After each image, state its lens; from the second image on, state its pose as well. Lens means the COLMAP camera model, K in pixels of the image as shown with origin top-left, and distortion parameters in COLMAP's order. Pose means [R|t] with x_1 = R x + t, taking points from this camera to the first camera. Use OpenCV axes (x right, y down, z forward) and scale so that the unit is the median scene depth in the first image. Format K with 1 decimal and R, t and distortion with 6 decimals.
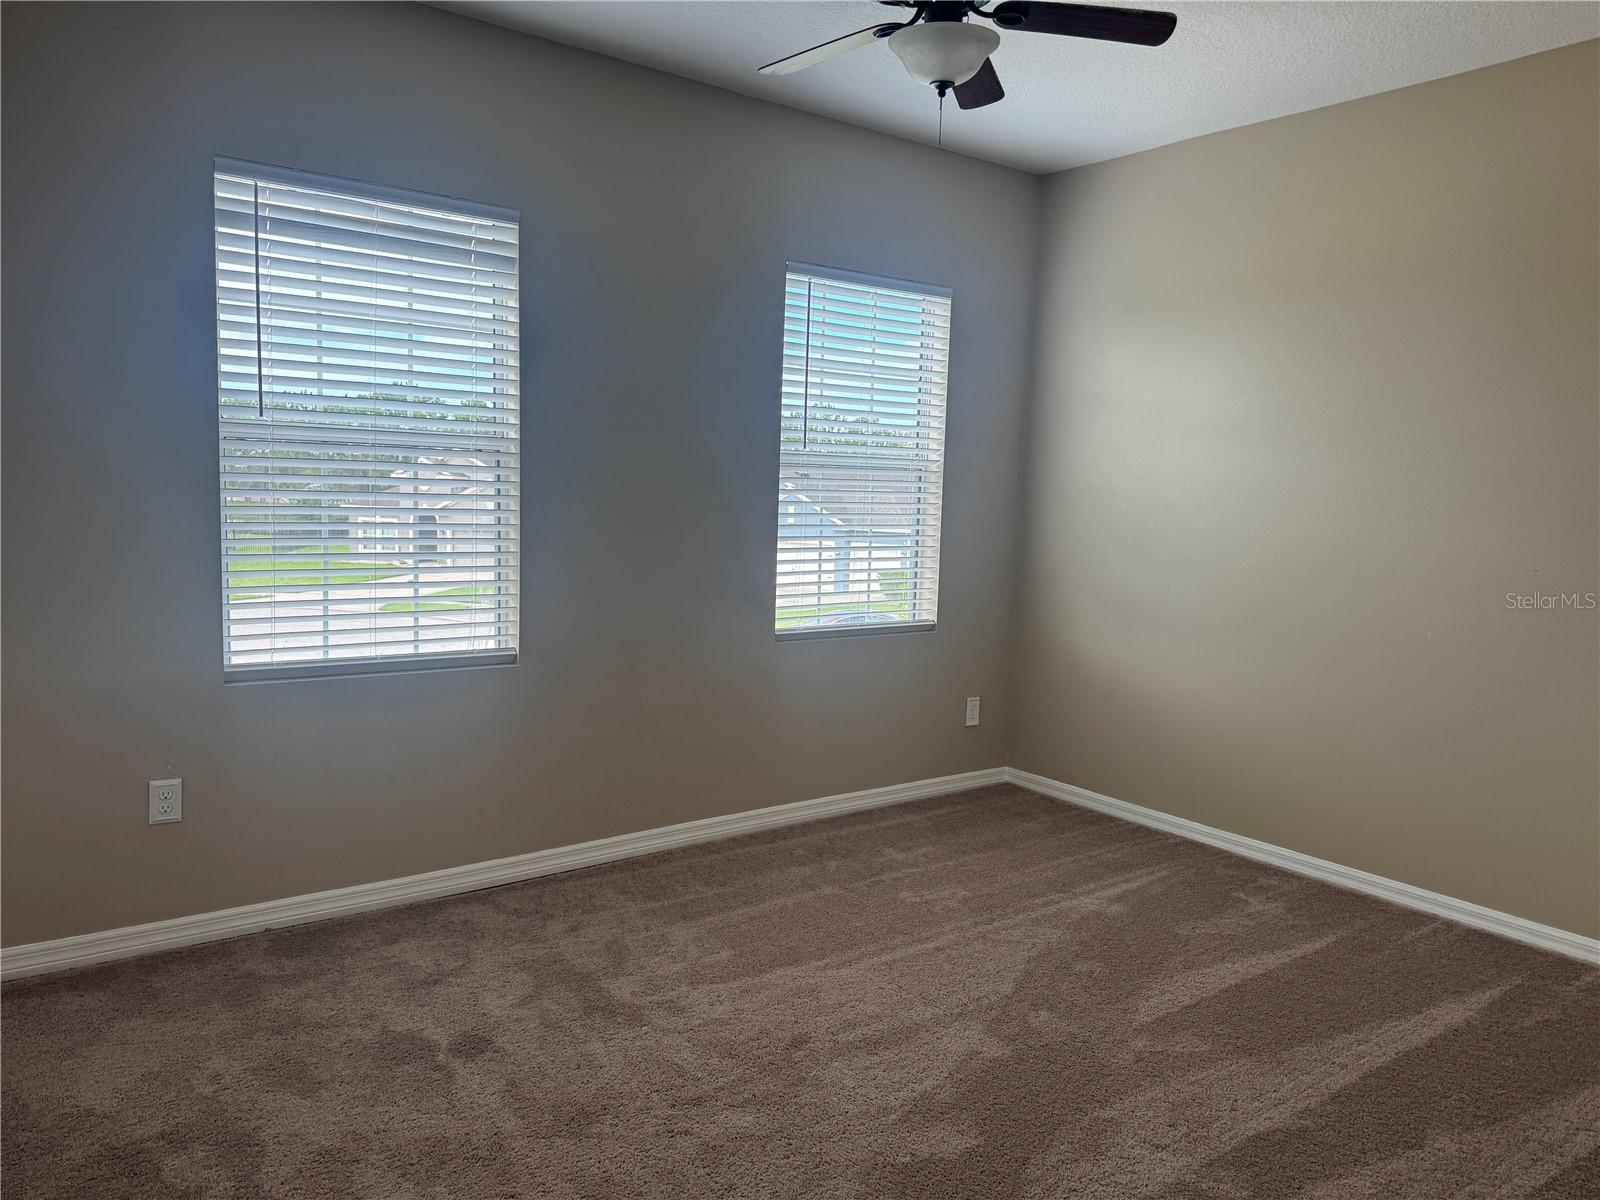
lens RADIAL K [[1140.2, 0, 800.0], [0, 1140.2, 600.0], [0, 0, 1]] dist [0.157350, -0.176707]
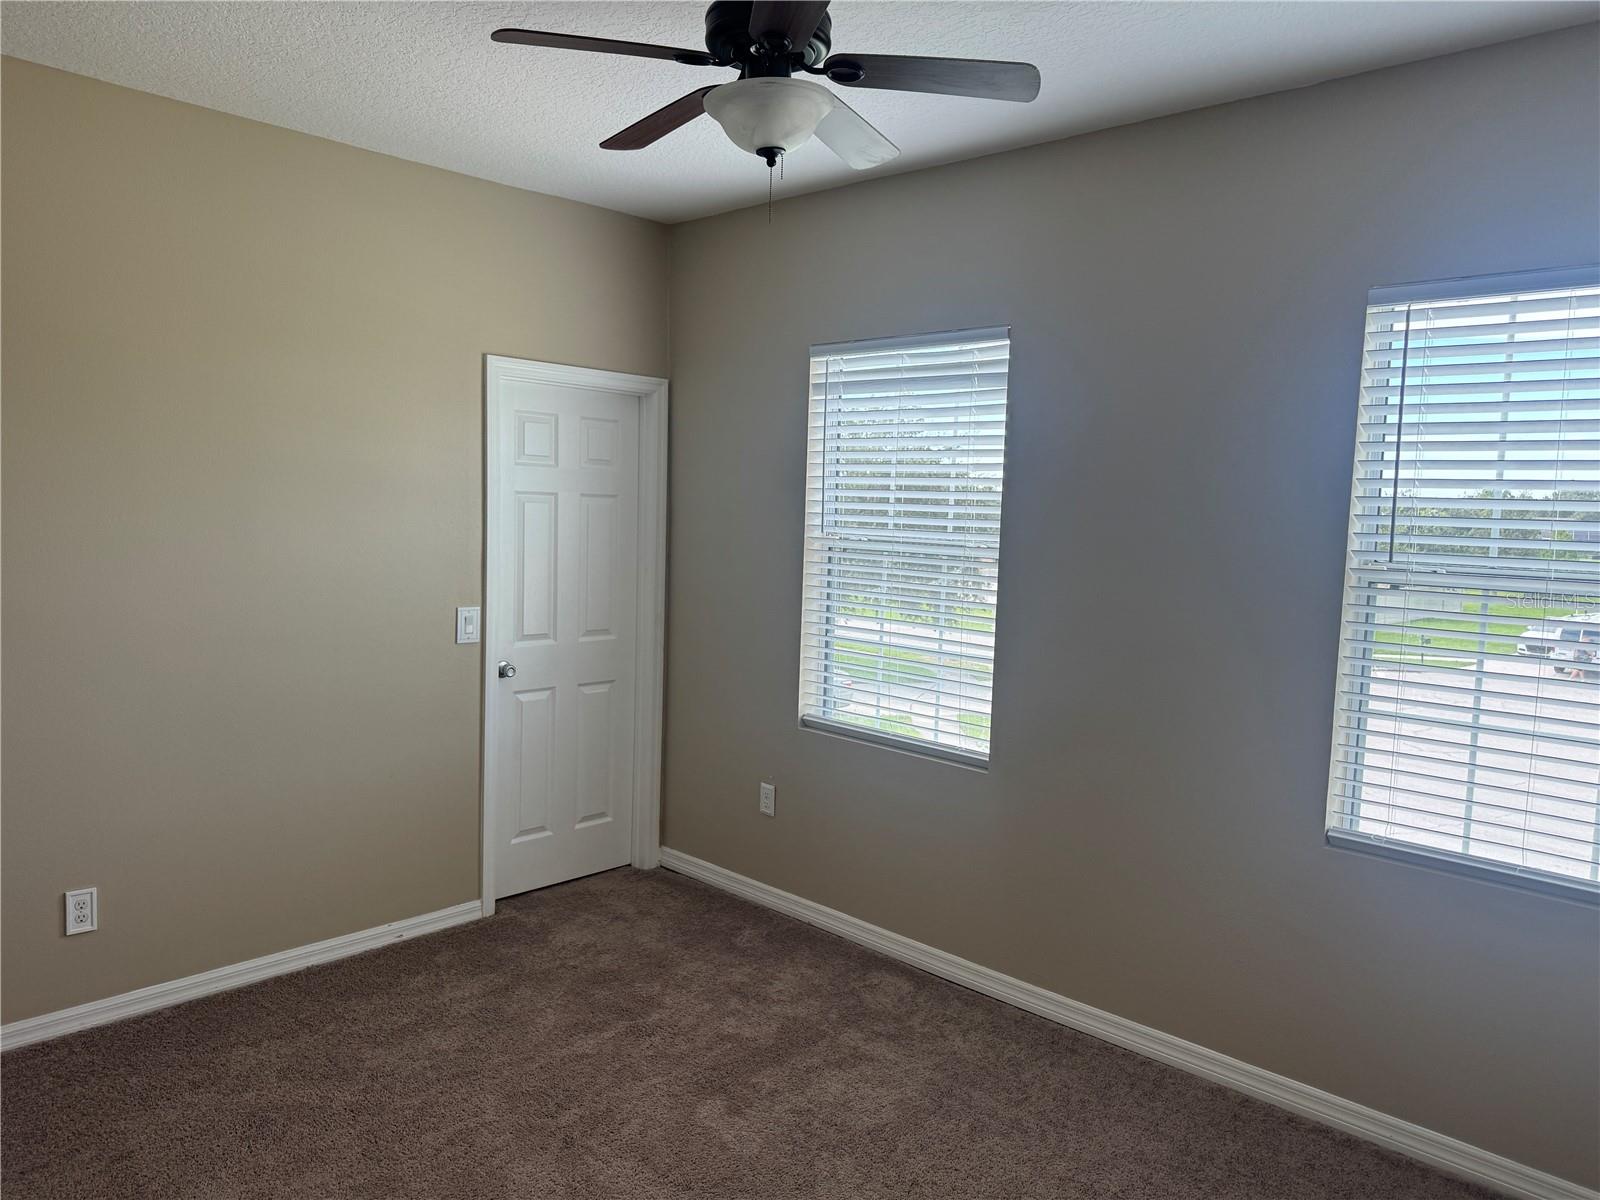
lens RADIAL K [[1140.2, 0, 800.0], [0, 1140.2, 600.0], [0, 0, 1]] dist [0.157350, -0.176707]
pose [[0.181565, 0.058419, -0.981642, 0.787283], [-0.141181, 0.989441, 0.032770, -0.115178], [0.973192, 0.132640, 0.187895, 0.721976]]
